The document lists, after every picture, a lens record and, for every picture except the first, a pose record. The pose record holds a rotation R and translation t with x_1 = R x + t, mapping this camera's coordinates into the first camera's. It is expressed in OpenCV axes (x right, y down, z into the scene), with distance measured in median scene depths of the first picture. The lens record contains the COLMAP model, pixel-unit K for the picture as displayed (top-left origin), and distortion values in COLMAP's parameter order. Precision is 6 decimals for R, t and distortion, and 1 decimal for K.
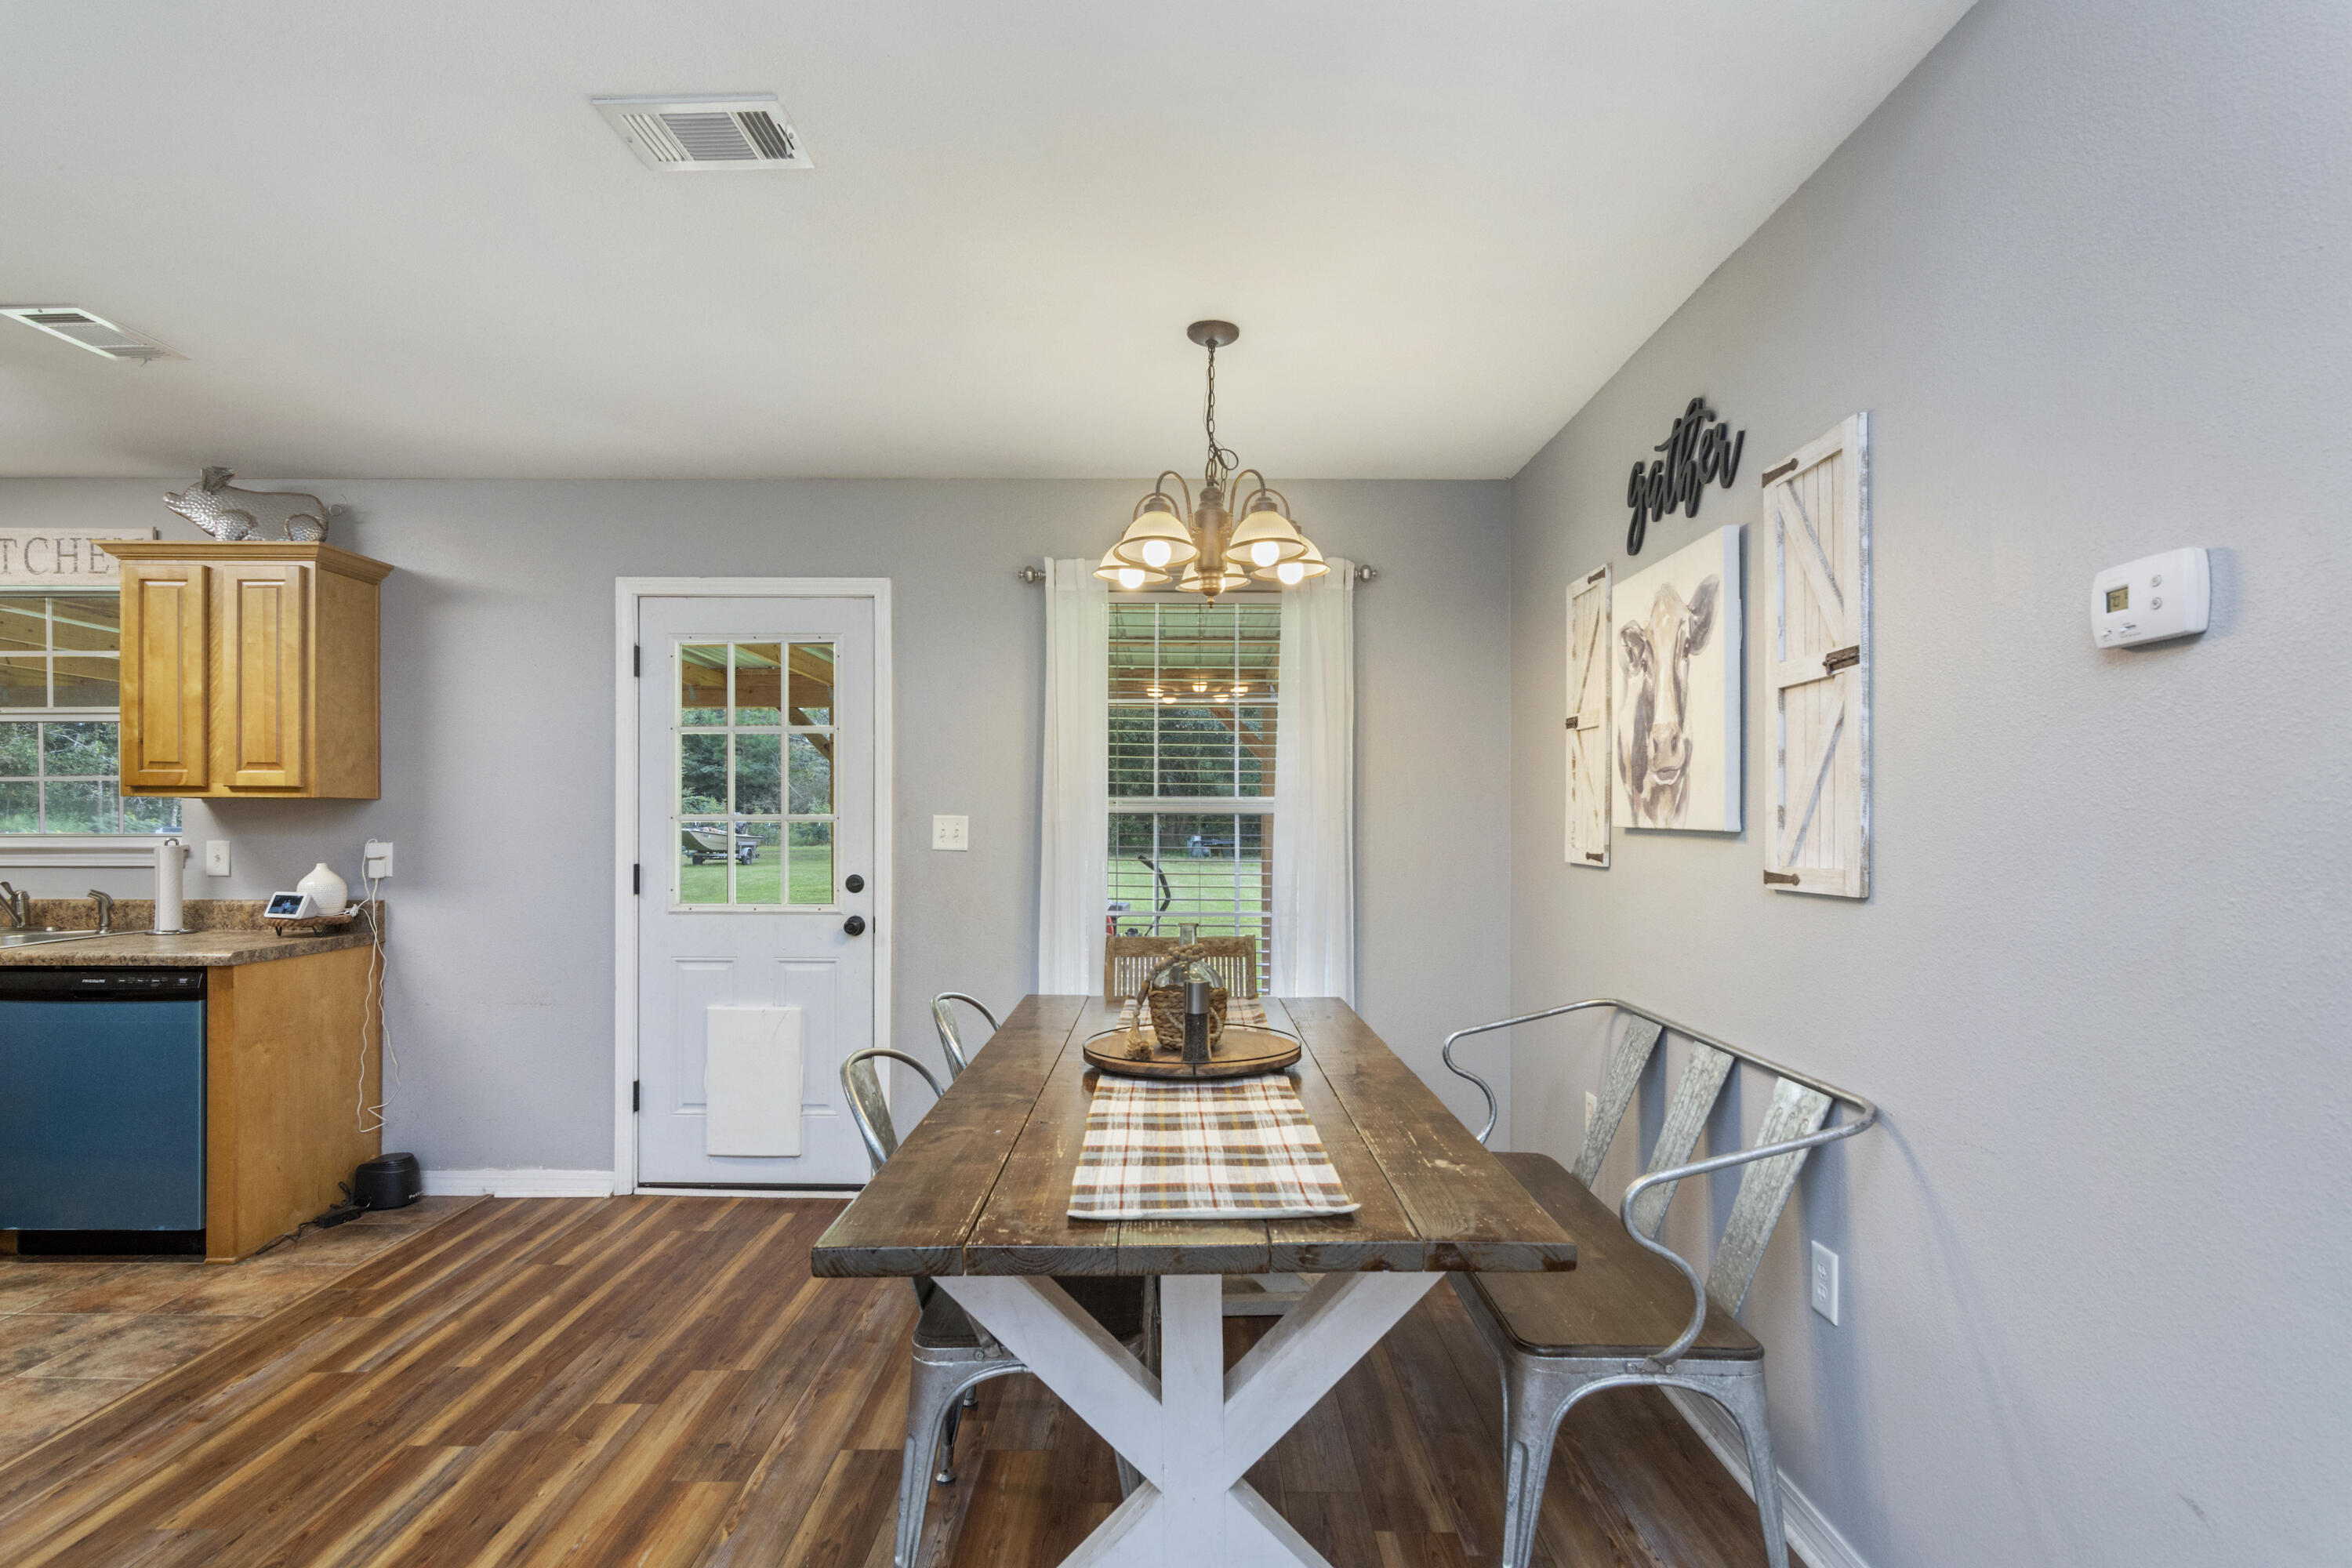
lens RADIAL K [[1135.5, 0, 1176.0], [0, 1135.5, 819.6], [0, 0, 1]] dist [-0.003853, 0.000418]
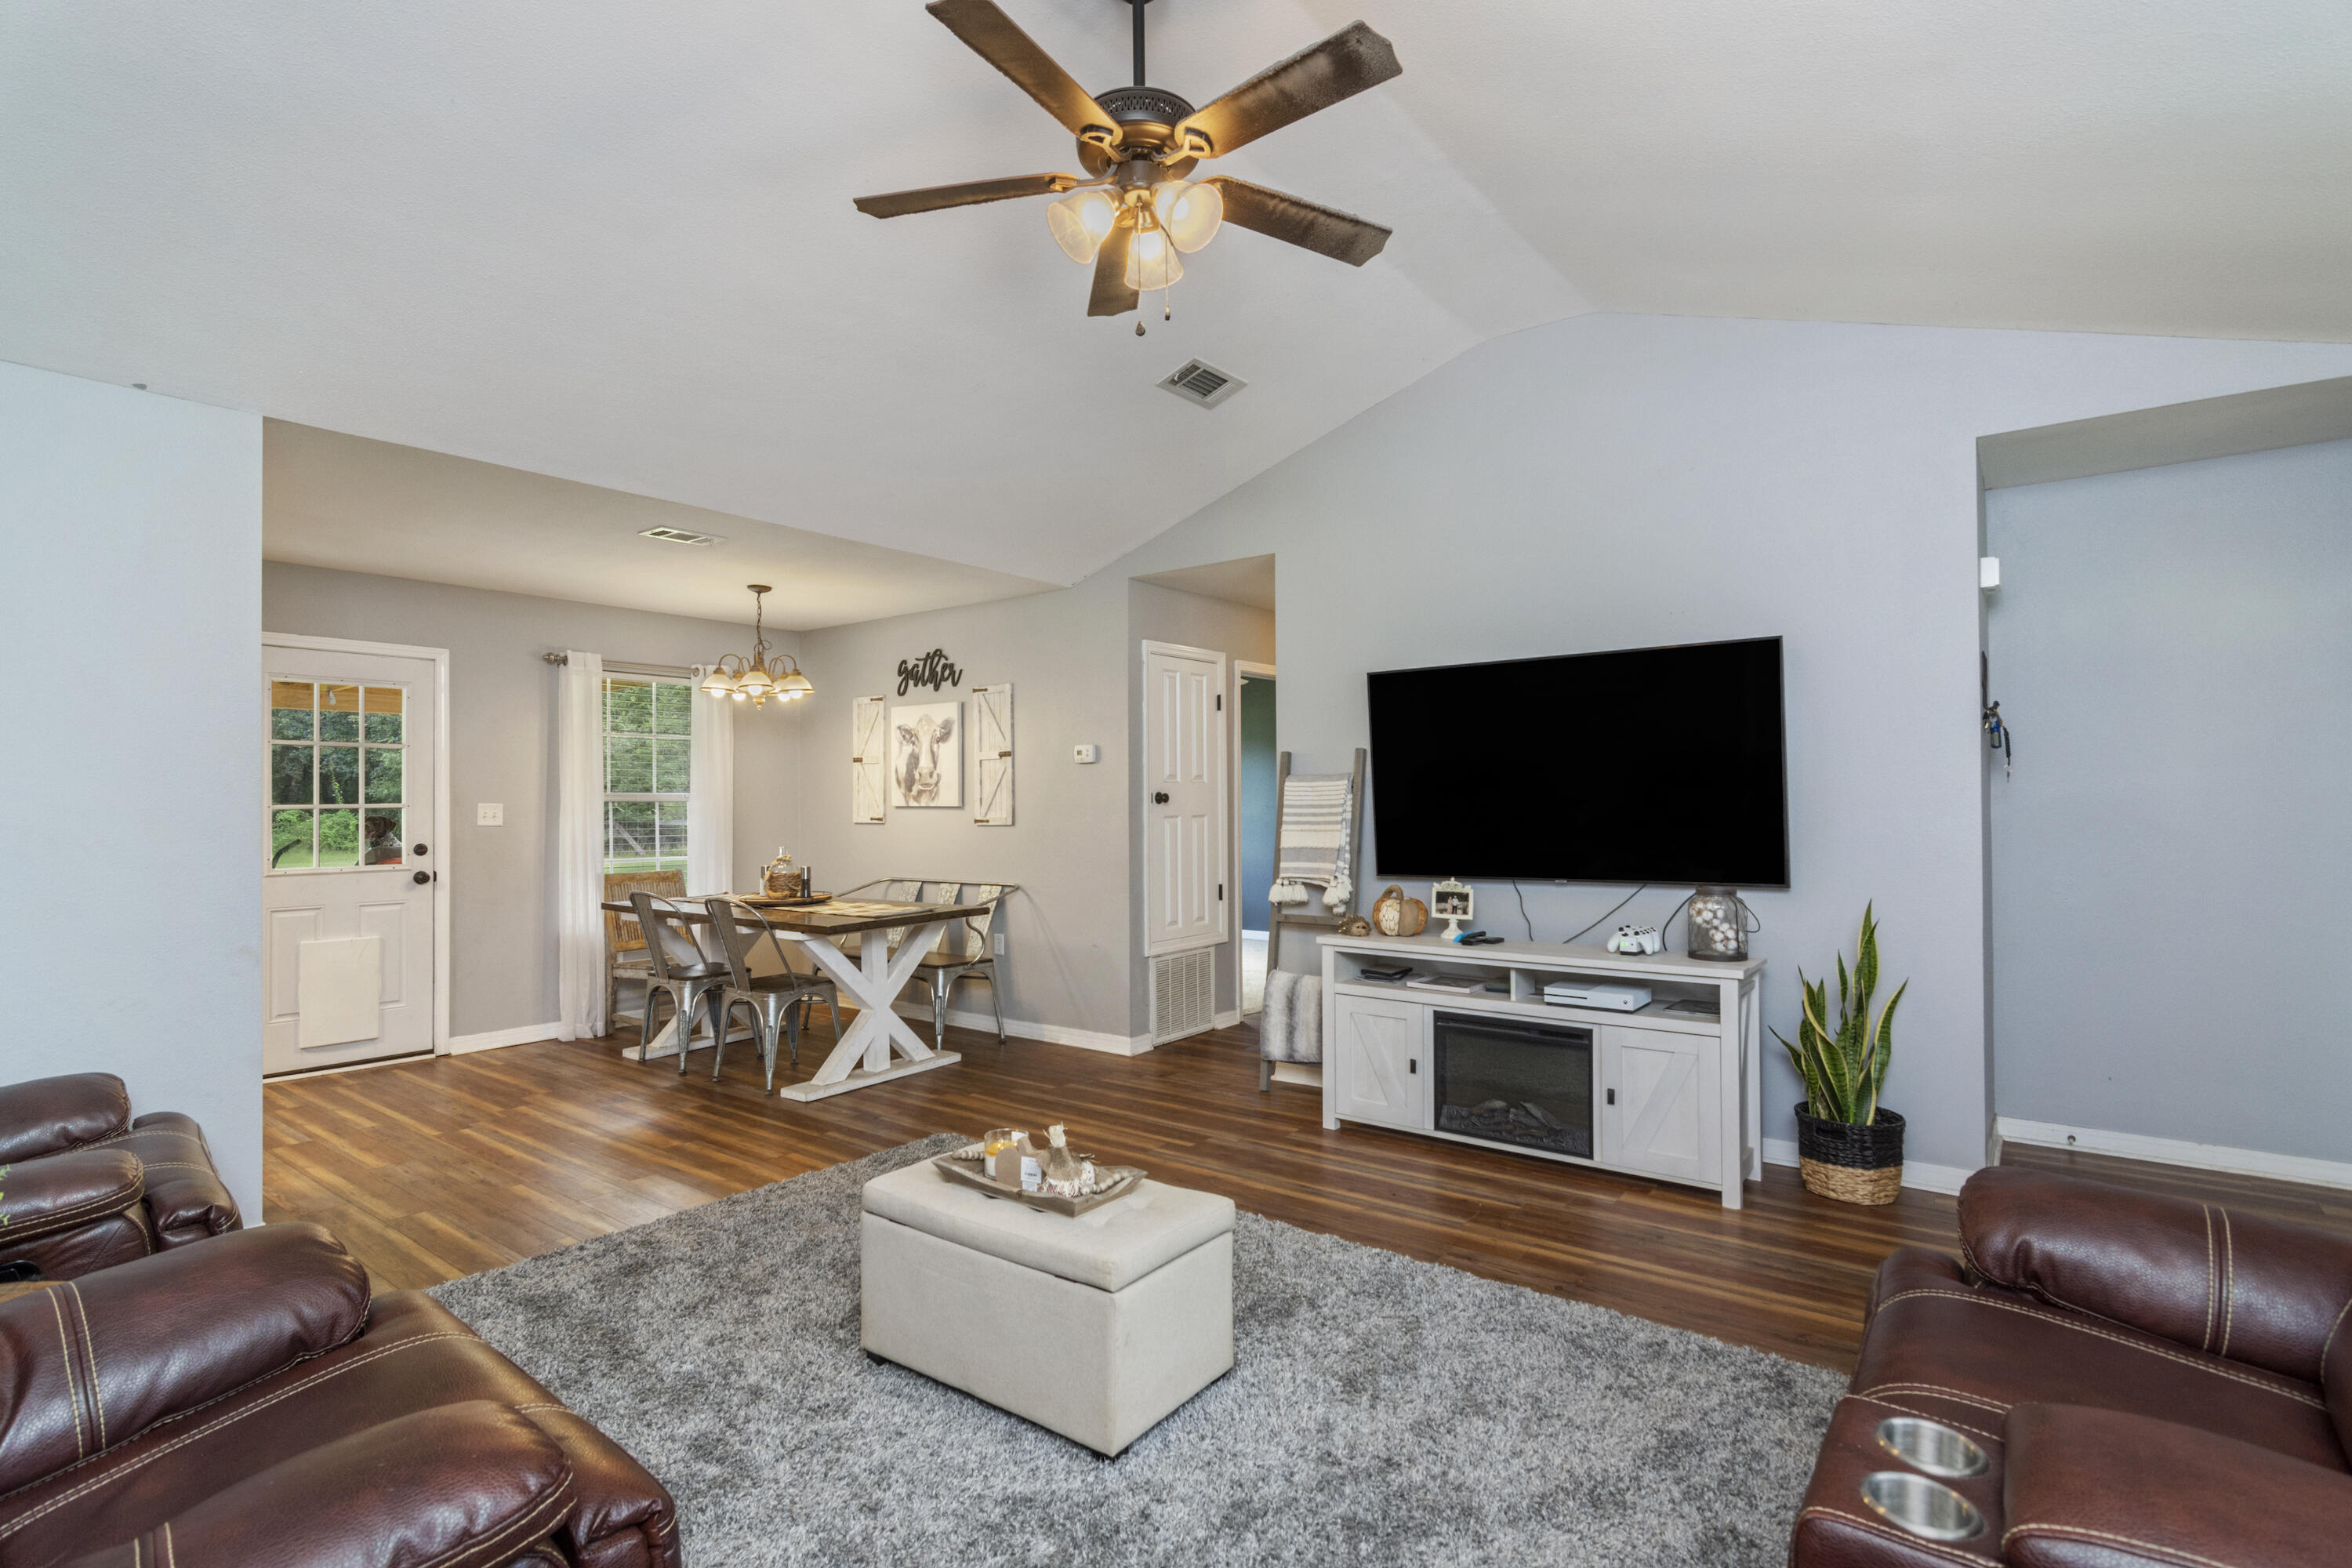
lens RADIAL K [[1135.5, 0, 1176.0], [0, 1135.5, 819.6], [0, 0, 1]] dist [-0.003853, 0.000418]
pose [[0.597908, -0.017879, 0.801365, -0.977015], [0.007905, 0.999834, 0.016409, 0.000215], [-0.801525, -0.003476, 0.597951, -0.766775]]
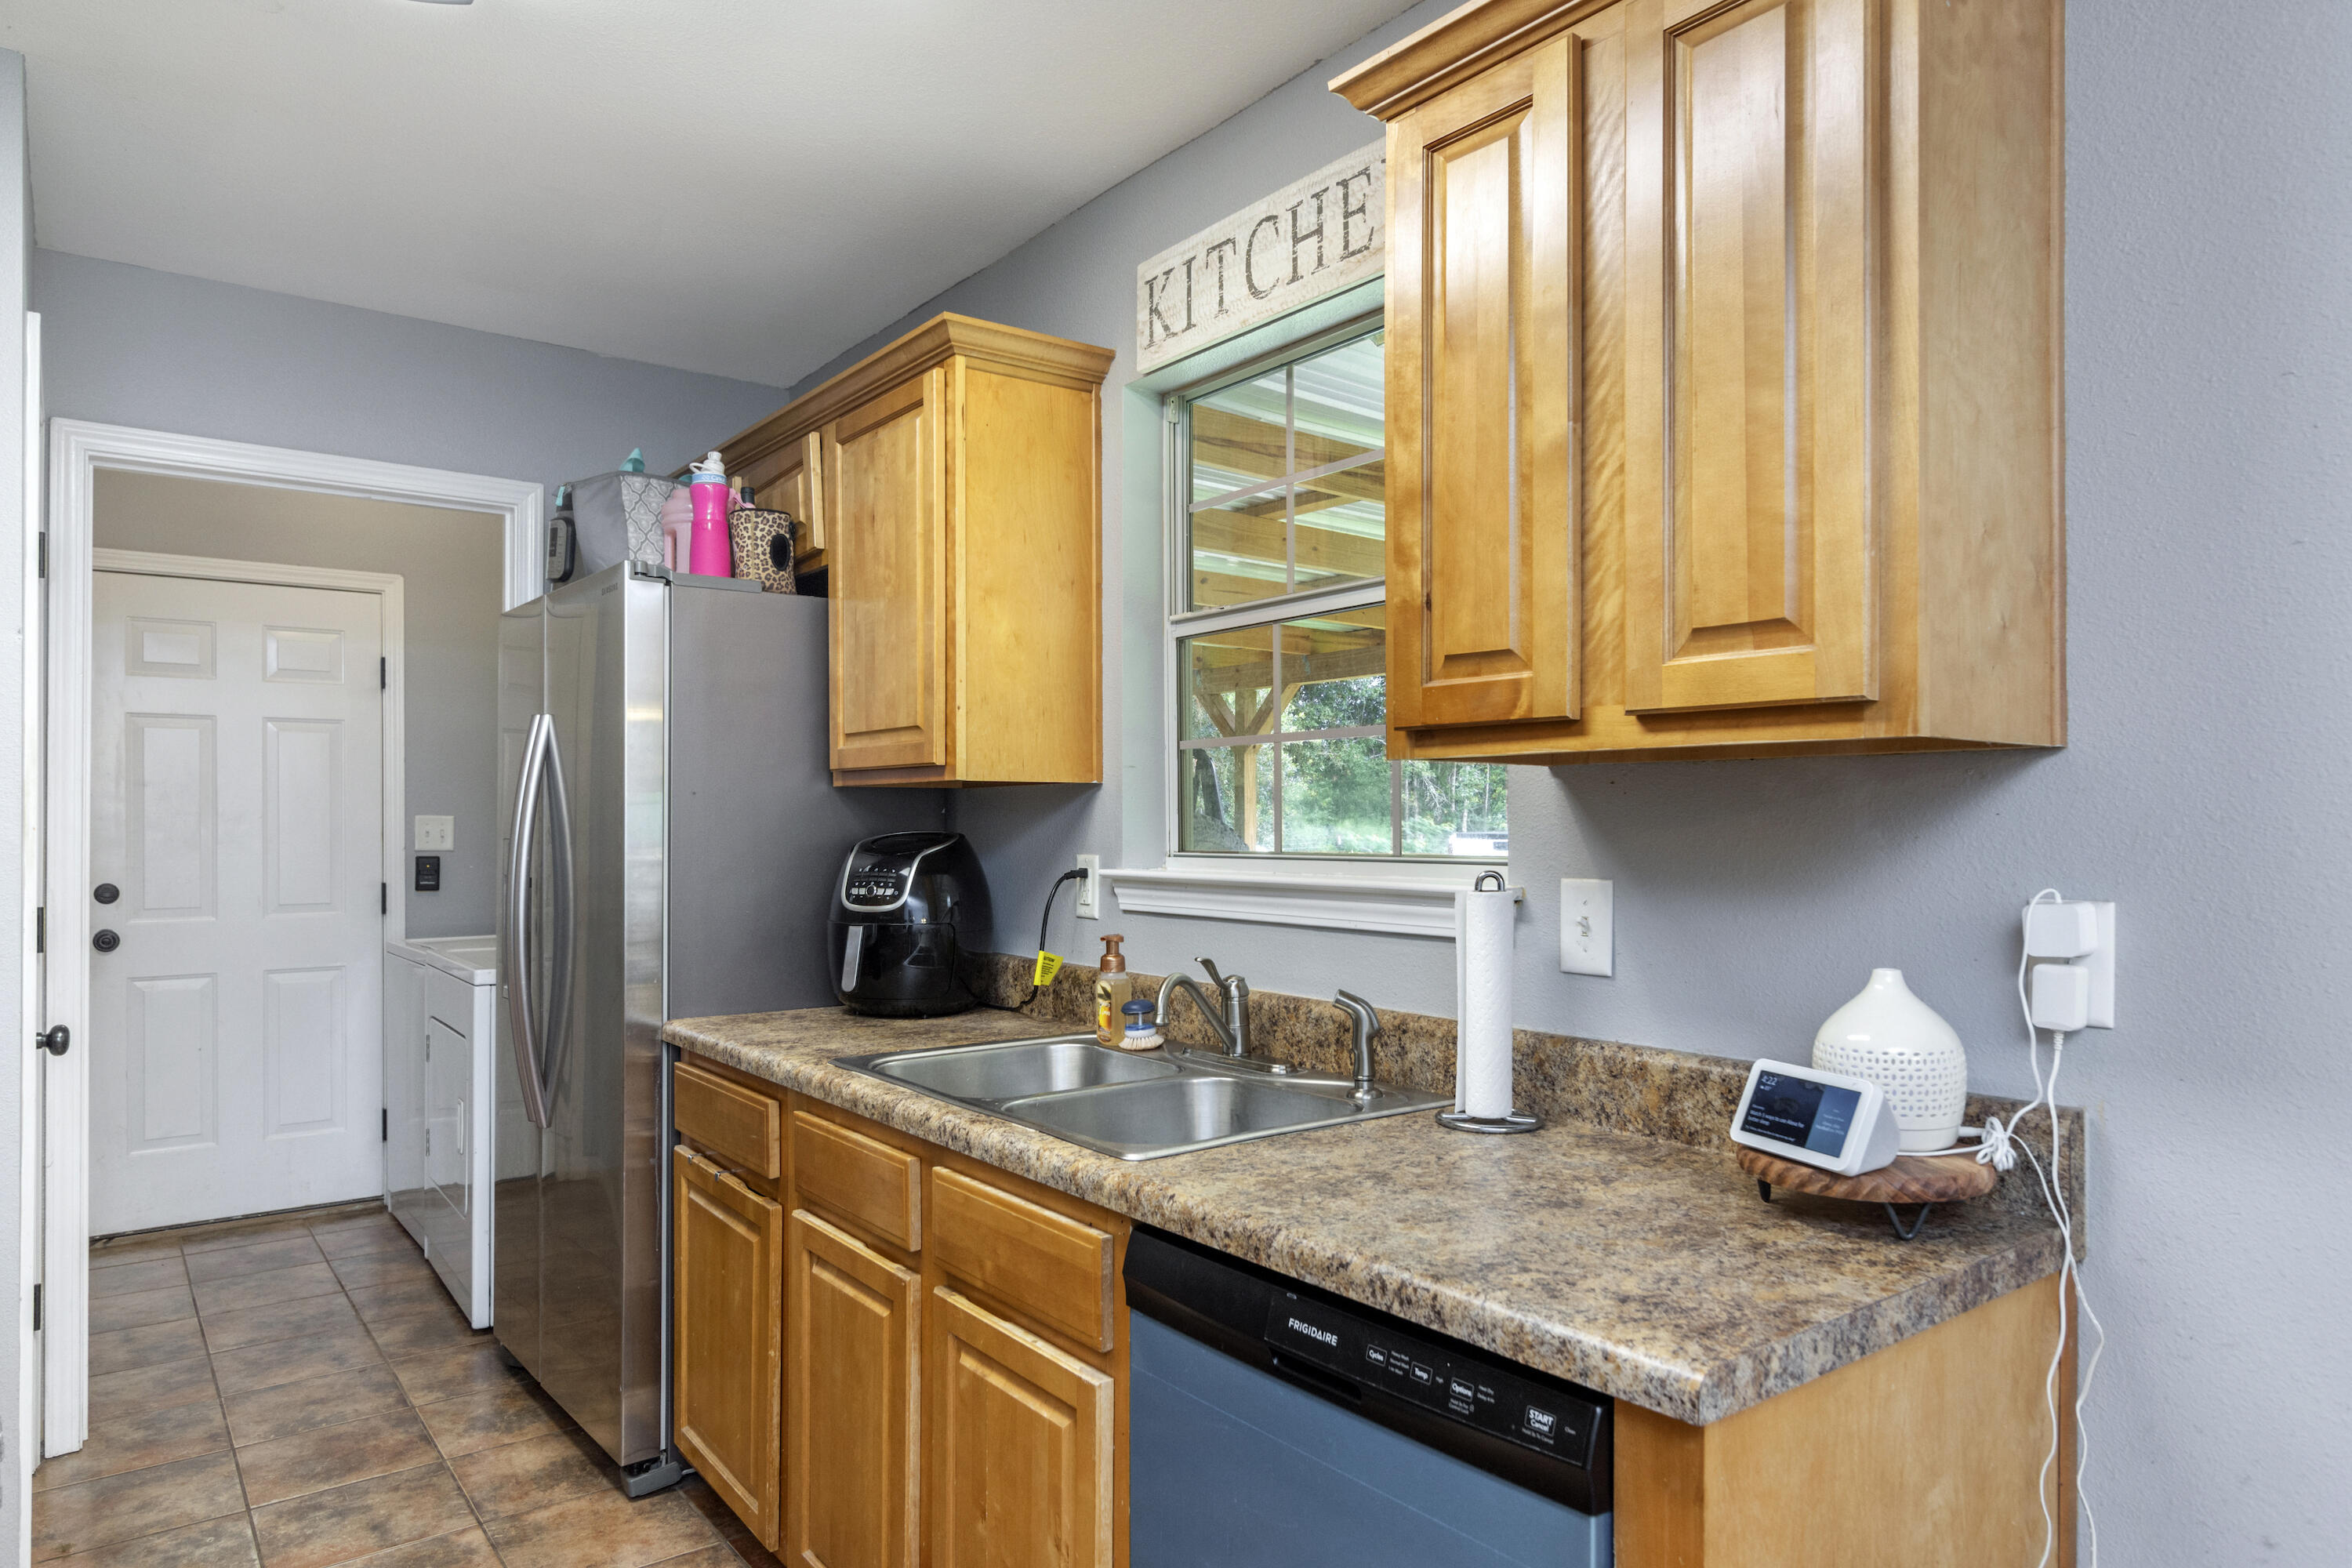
lens RADIAL K [[1434.9, 0, 1181.6], [0, 1434.9, 828.9], [0, 0, 1]] dist [0.001055, 0.002280]
pose [[0.607399, 0.002366, -0.794393, -0.597494], [-0.000071, 0.999996, 0.002924, 0.001070], [0.794397, -0.001720, 0.607397, 0.658761]]
